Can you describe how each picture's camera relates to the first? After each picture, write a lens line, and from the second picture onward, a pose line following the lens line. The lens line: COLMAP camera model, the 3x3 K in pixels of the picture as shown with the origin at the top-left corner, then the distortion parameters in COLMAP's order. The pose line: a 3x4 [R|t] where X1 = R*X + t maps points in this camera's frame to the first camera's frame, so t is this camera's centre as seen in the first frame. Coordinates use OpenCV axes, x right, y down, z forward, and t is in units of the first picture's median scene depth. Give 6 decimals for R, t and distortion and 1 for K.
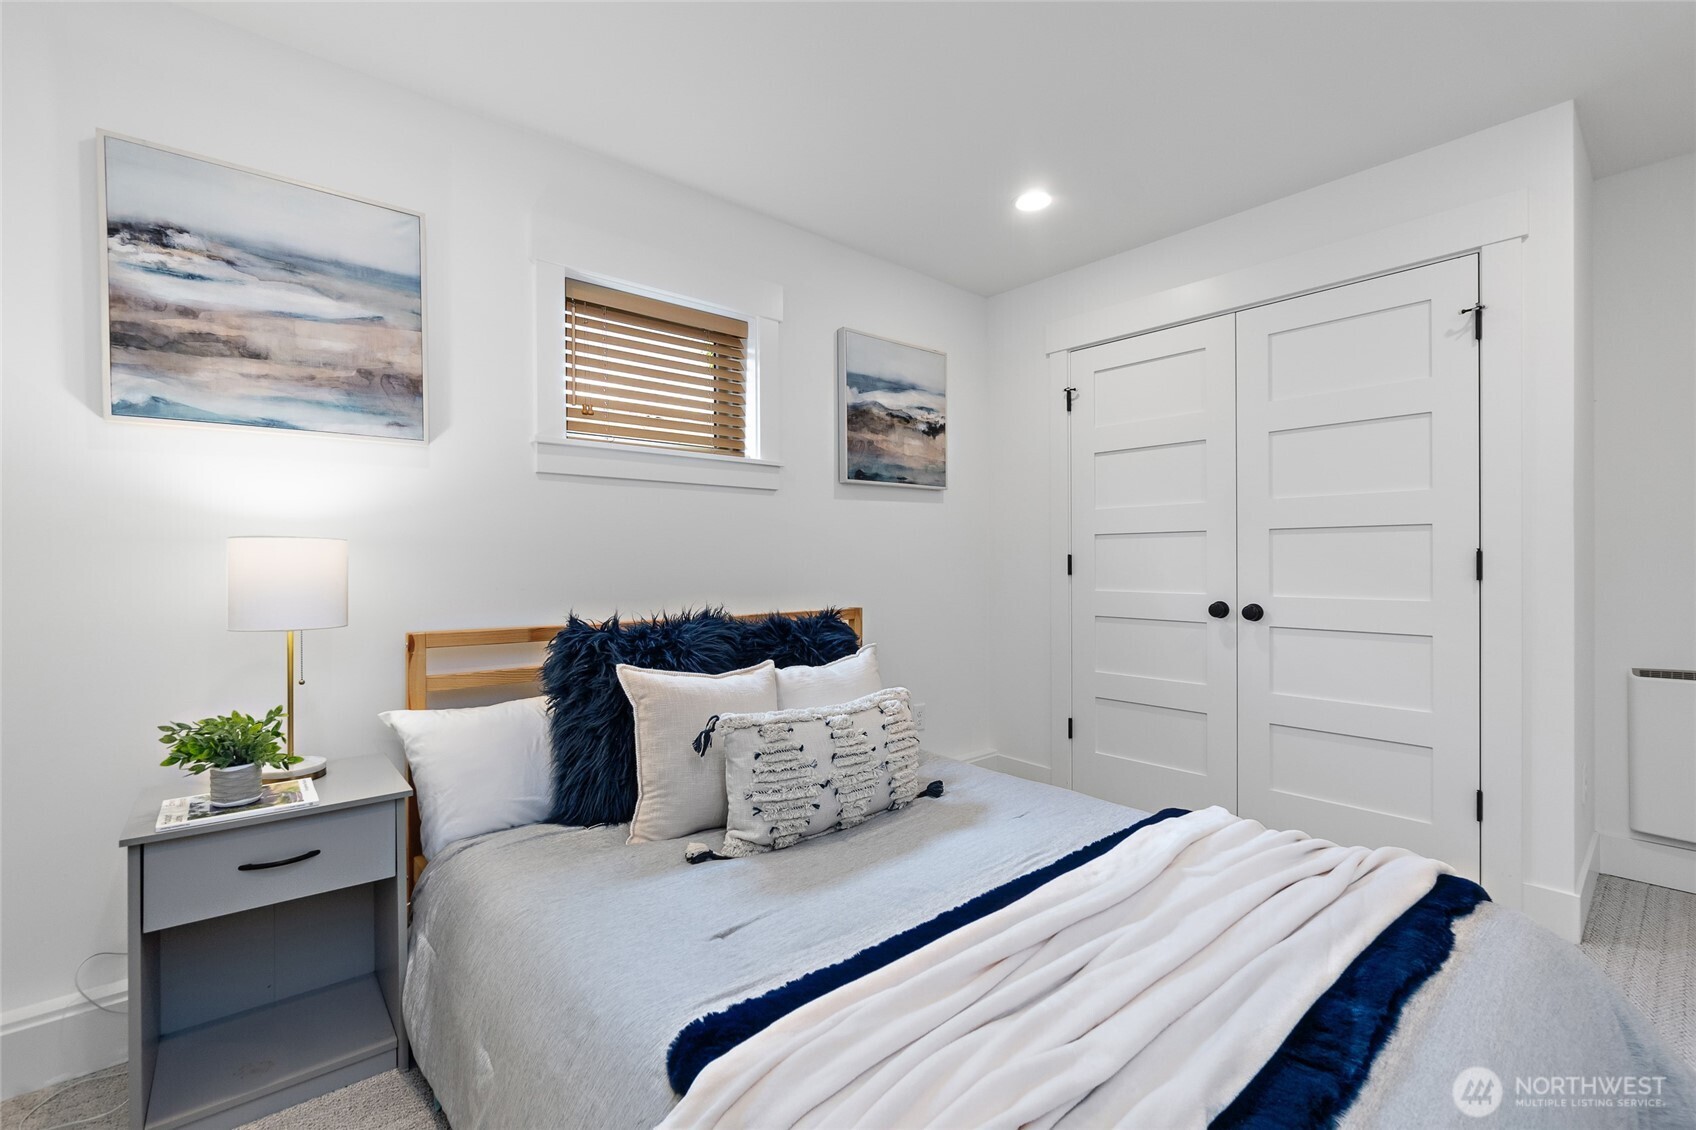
lens RADIAL K [[739.7, 0, 839.5], [0, 739.7, 552.1], [0, 0, 1]] dist [-0.003377, 0.000045]
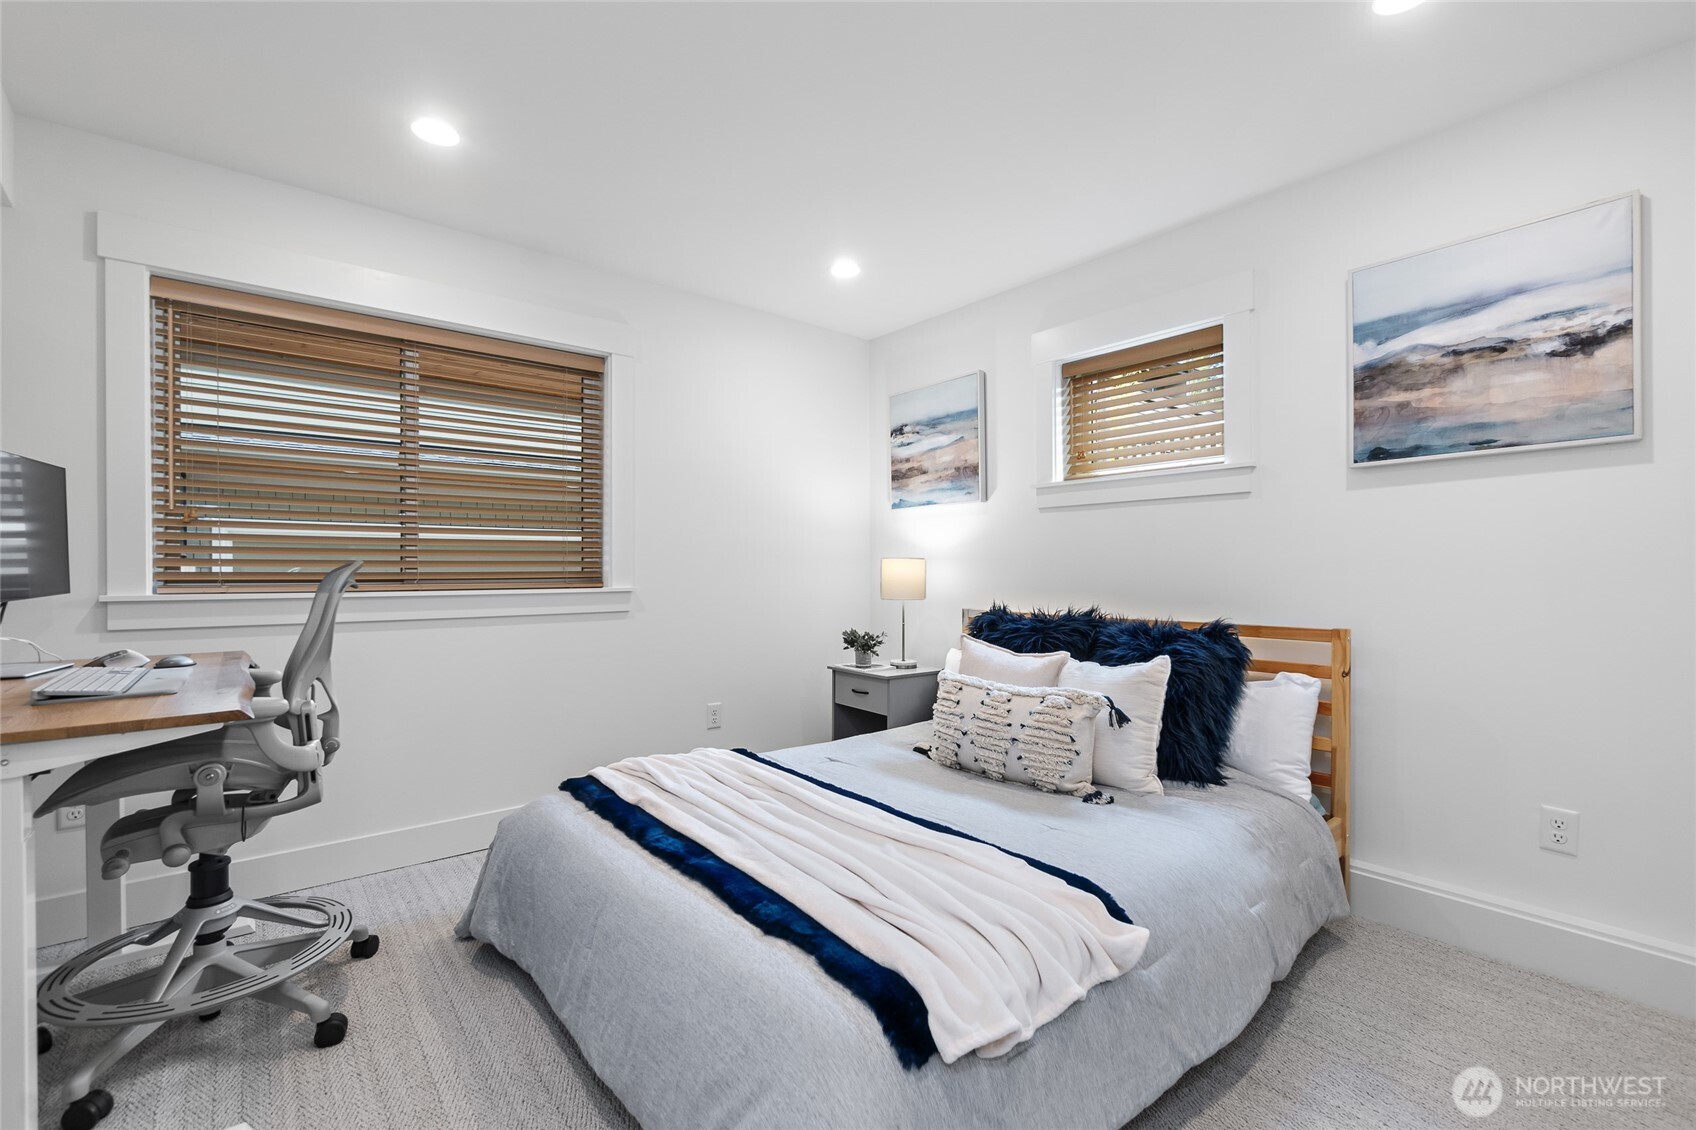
lens RADIAL K [[739.7, 0, 839.5], [0, 739.7, 552.1], [0, 0, 1]] dist [-0.003377, 0.000045]
pose [[-0.032855, -0.018650, -0.999286, 1.228985], [0.013862, 0.999721, -0.019114, 0.002748], [0.999364, -0.014480, -0.032587, 0.740160]]
